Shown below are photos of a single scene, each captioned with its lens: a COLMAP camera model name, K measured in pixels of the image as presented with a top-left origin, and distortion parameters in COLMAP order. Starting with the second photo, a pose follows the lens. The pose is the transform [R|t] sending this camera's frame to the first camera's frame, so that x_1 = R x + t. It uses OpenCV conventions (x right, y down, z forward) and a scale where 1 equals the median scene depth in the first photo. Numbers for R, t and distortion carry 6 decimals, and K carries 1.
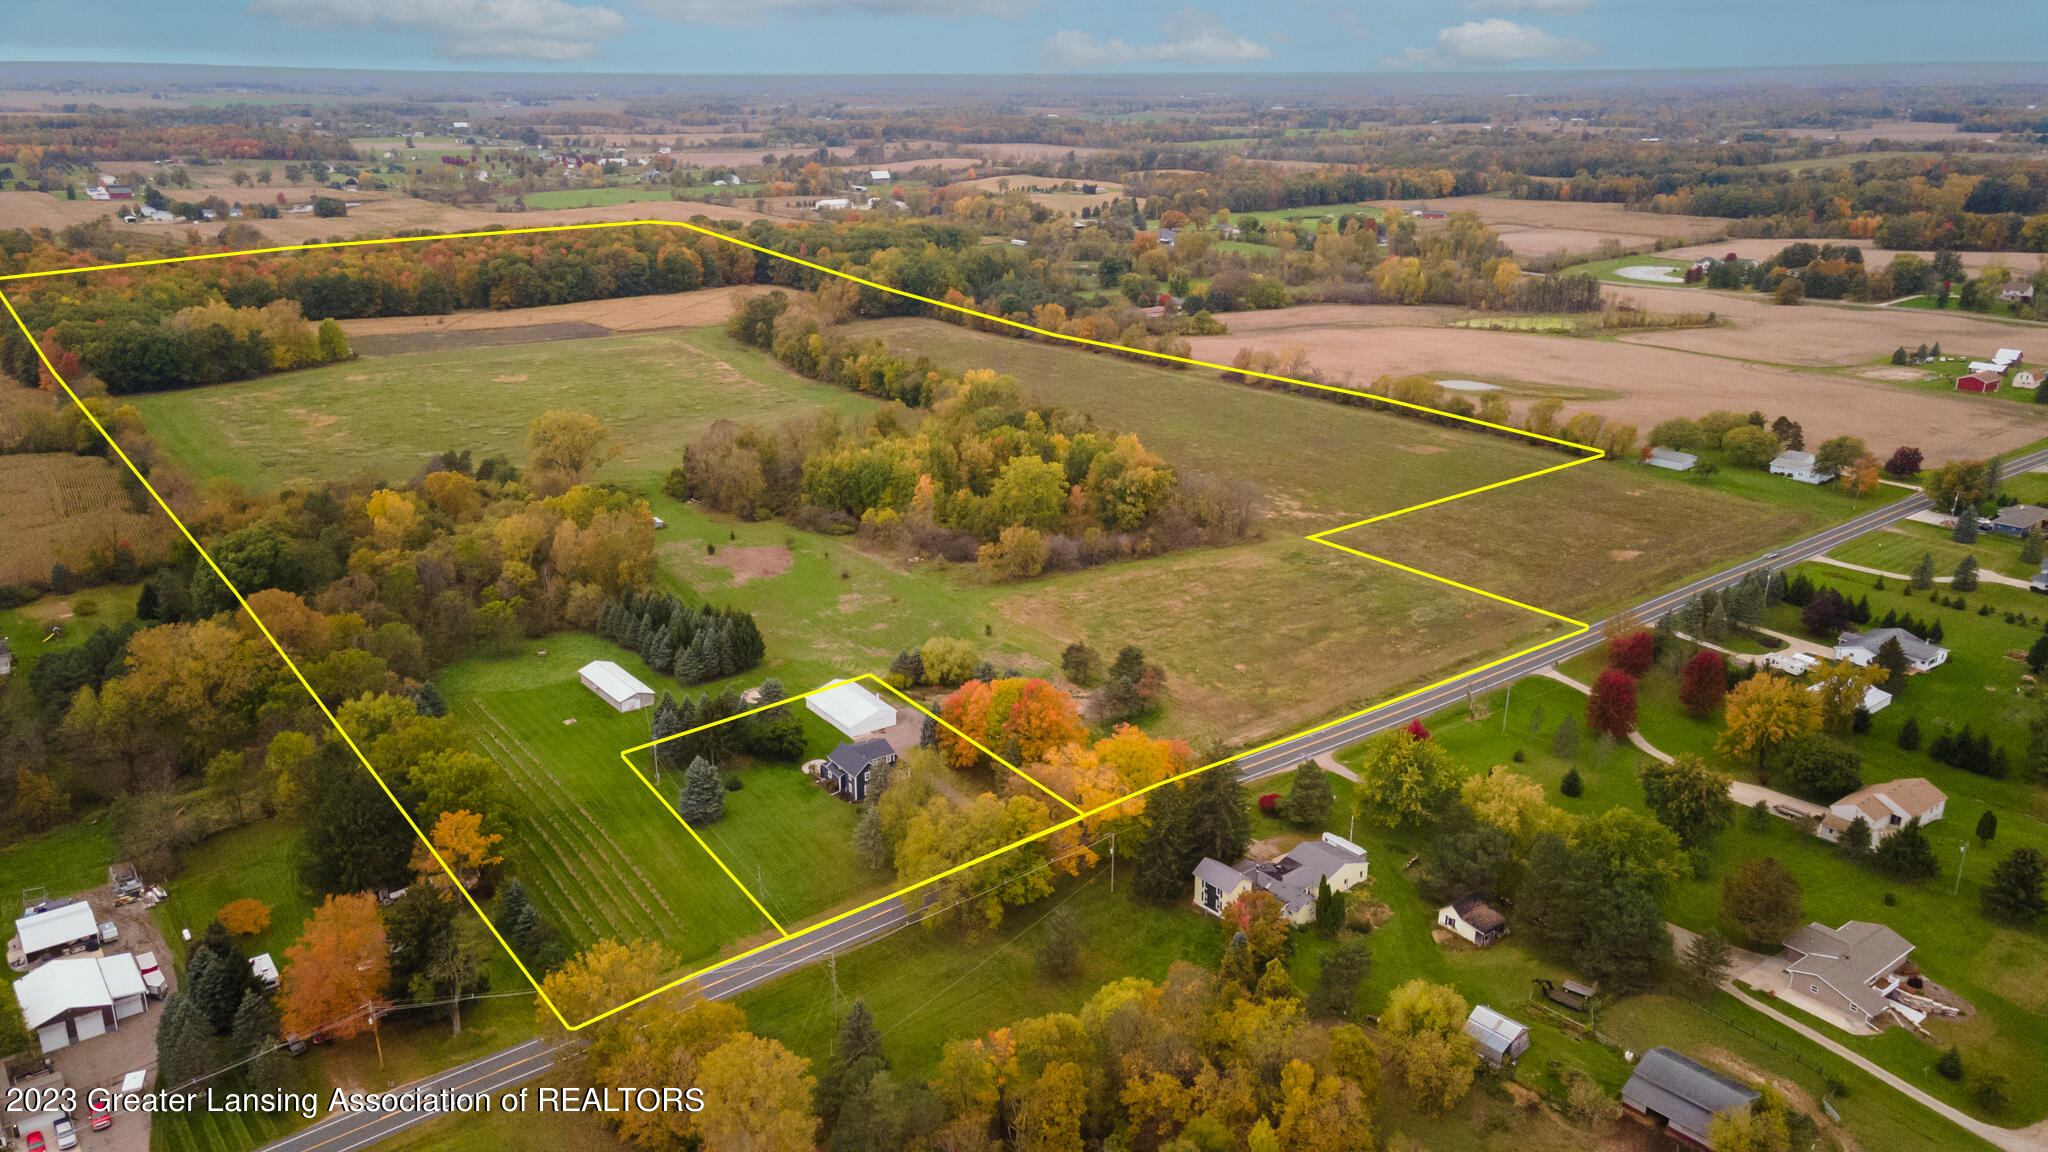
lens RADIAL K [[1470.6, 0, 1024.0], [0, 1470.6, 576.0], [0, 0, 1]] dist [0.021690, 0.084164]
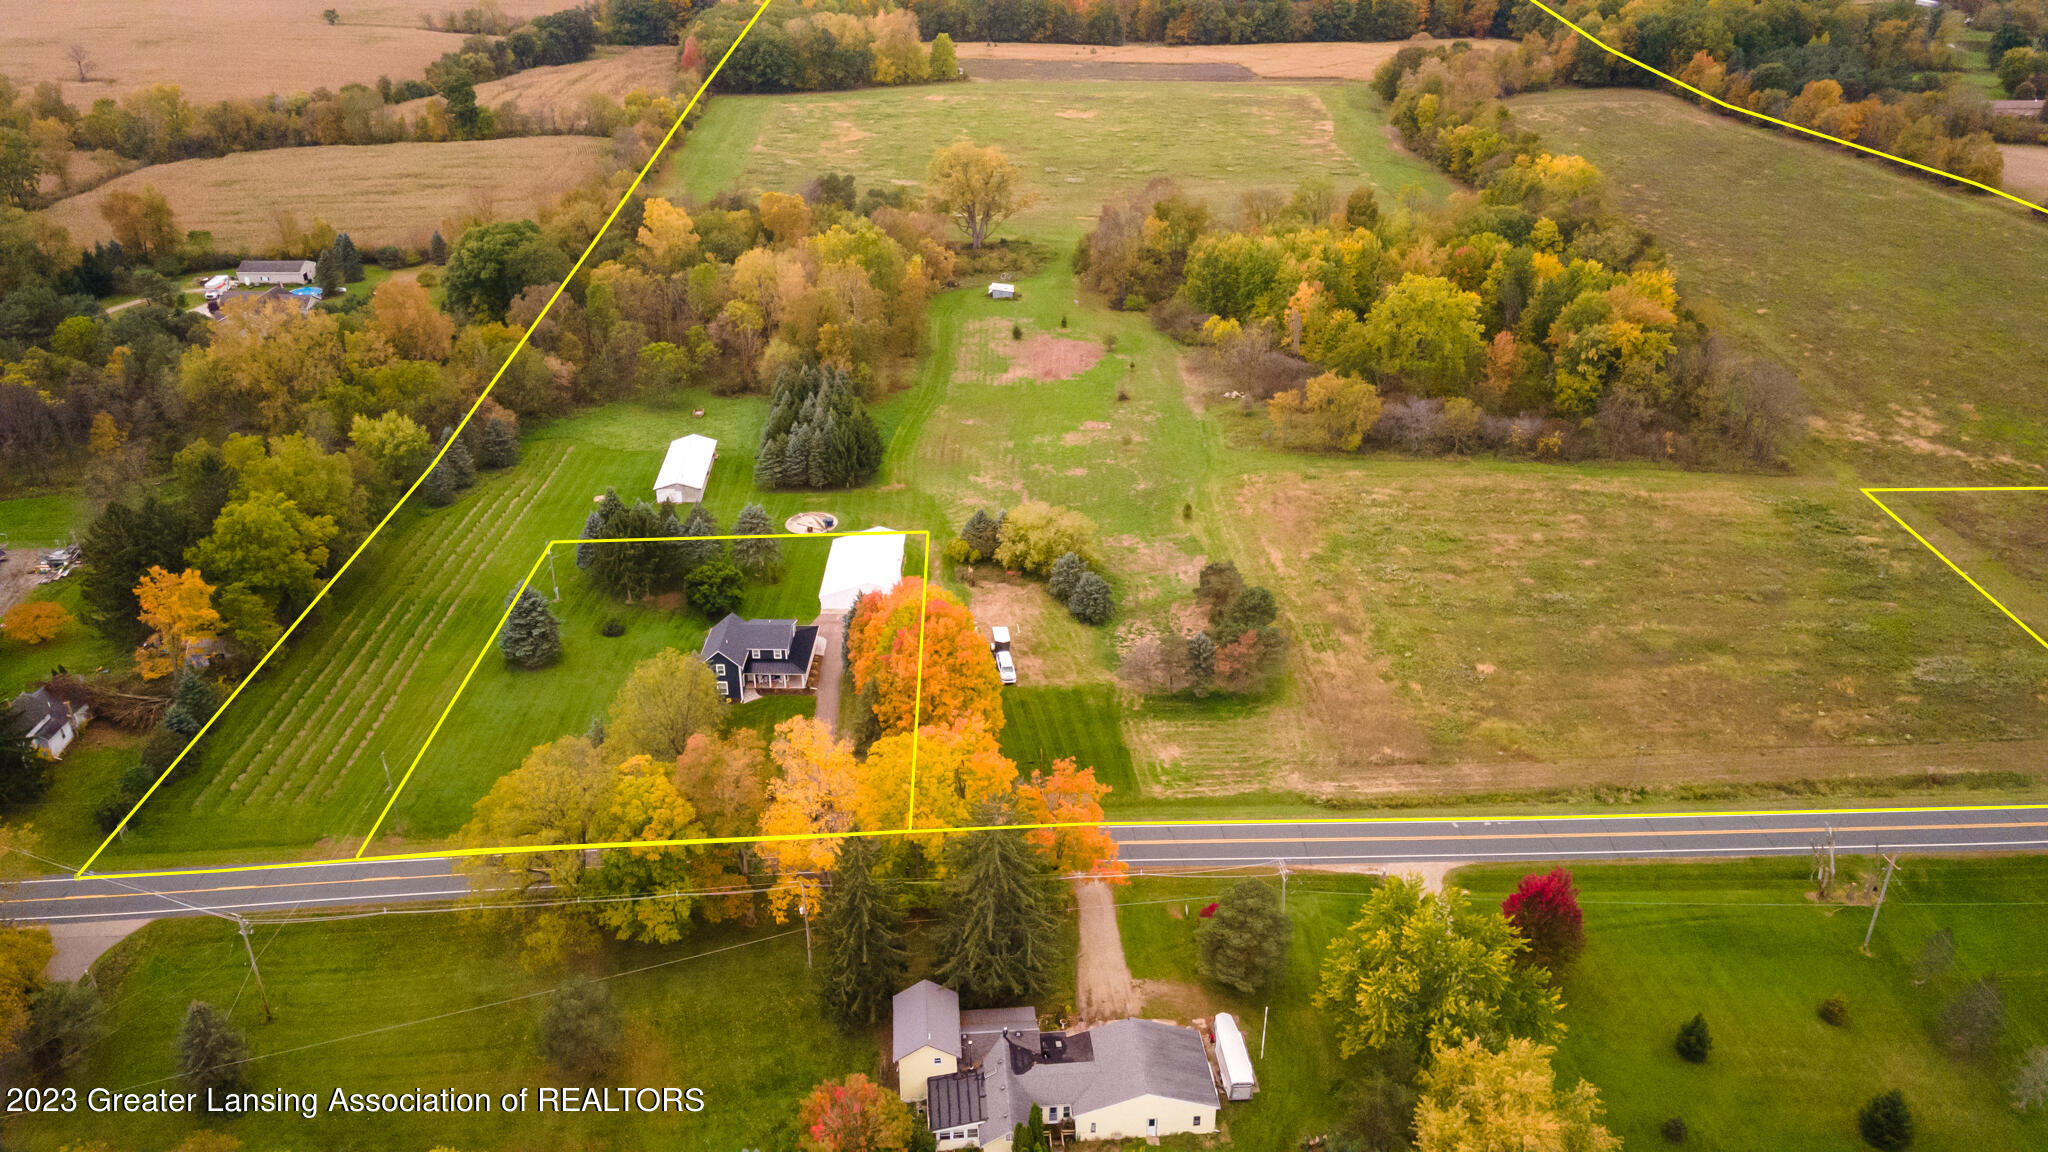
lens RADIAL K [[1485.9, 0, 1024.0], [0, 1485.9, 576.0], [0, 0, 1]] dist [0.022687, 0.053220]
pose [[0.820883, 0.255690, -0.510660, 0.147960], [-0.182425, 0.964727, 0.189796, -0.027956], [0.541177, -0.062643, 0.838572, 0.197682]]
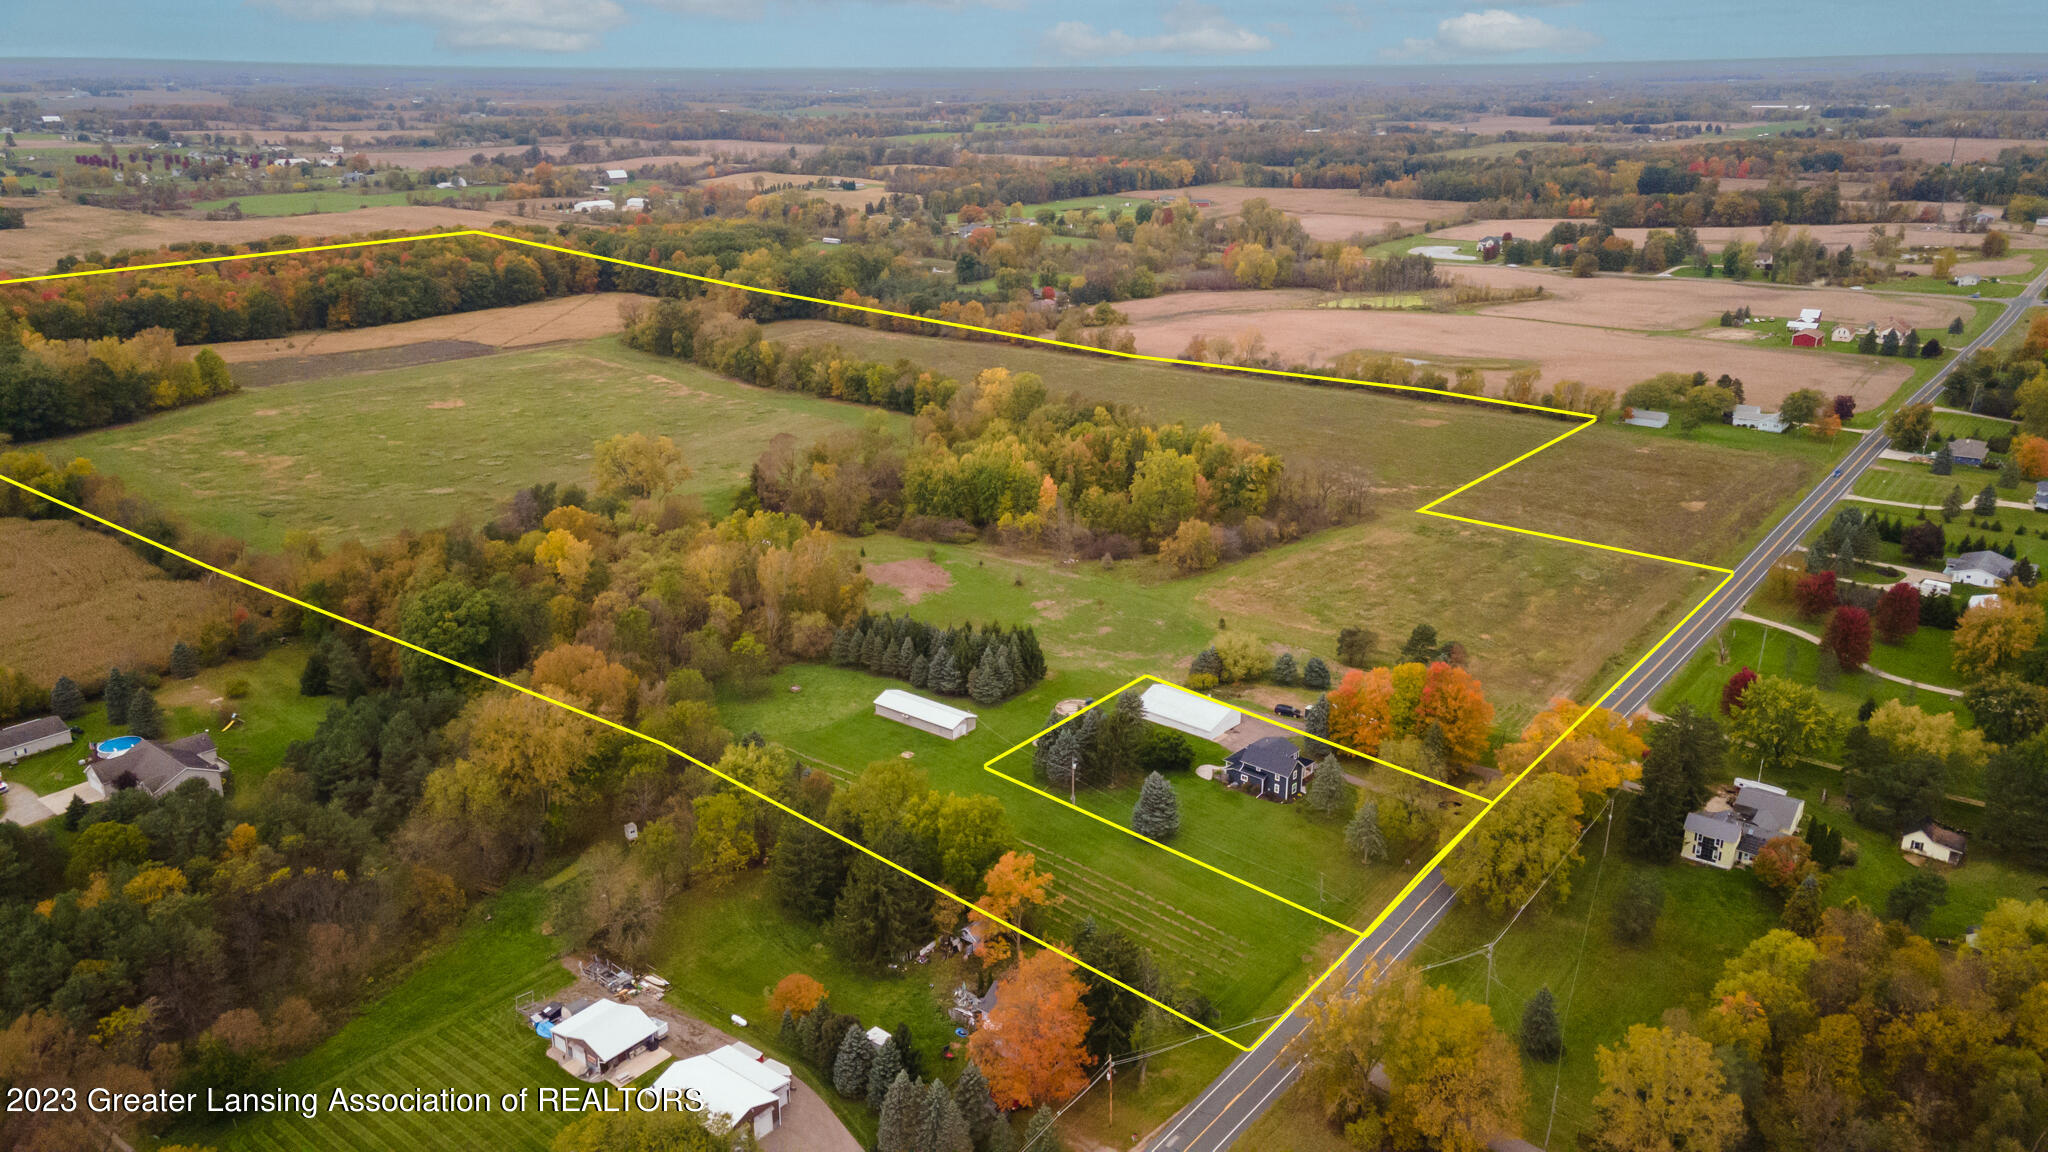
lens RADIAL K [[1470.6, 0, 1024.0], [0, 1470.6, 576.0], [0, 0, 1]] dist [0.021690, 0.084164]
pose [[0.970907, -0.081217, 0.225264, -0.202139], [0.080464, 0.996679, 0.012539, -0.010046], [-0.225535, 0.005951, 0.974217, 0.028273]]
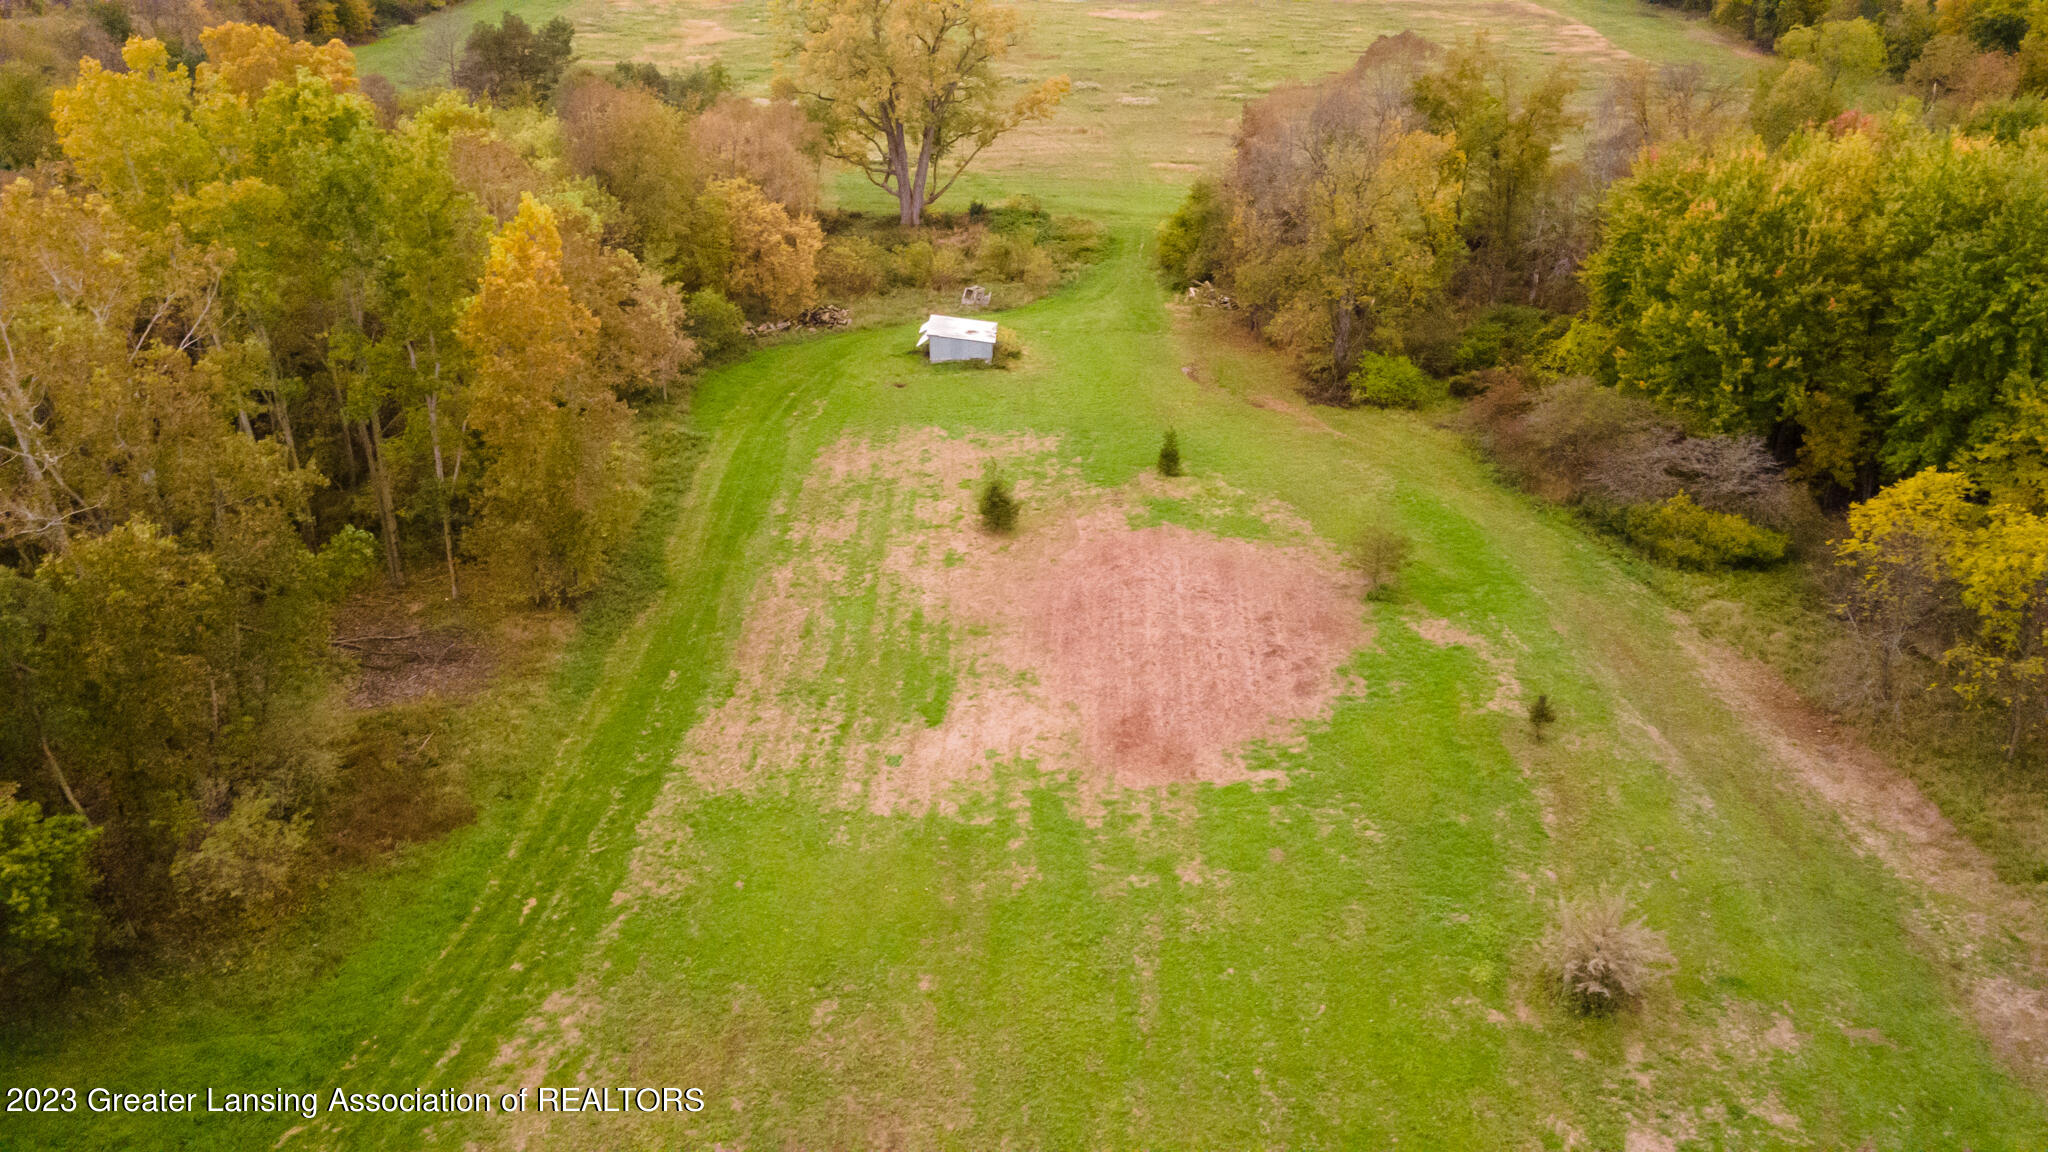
lens RADIAL K [[1470.6, 0, 1024.0], [0, 1470.6, 576.0], [0, 0, 1]] dist [0.021690, 0.084164]
pose [[0.816784, 0.250424, -0.519761, -0.062522], [-0.187042, 0.967167, 0.172057, -0.028162], [0.545783, -0.043317, 0.836806, 0.518144]]
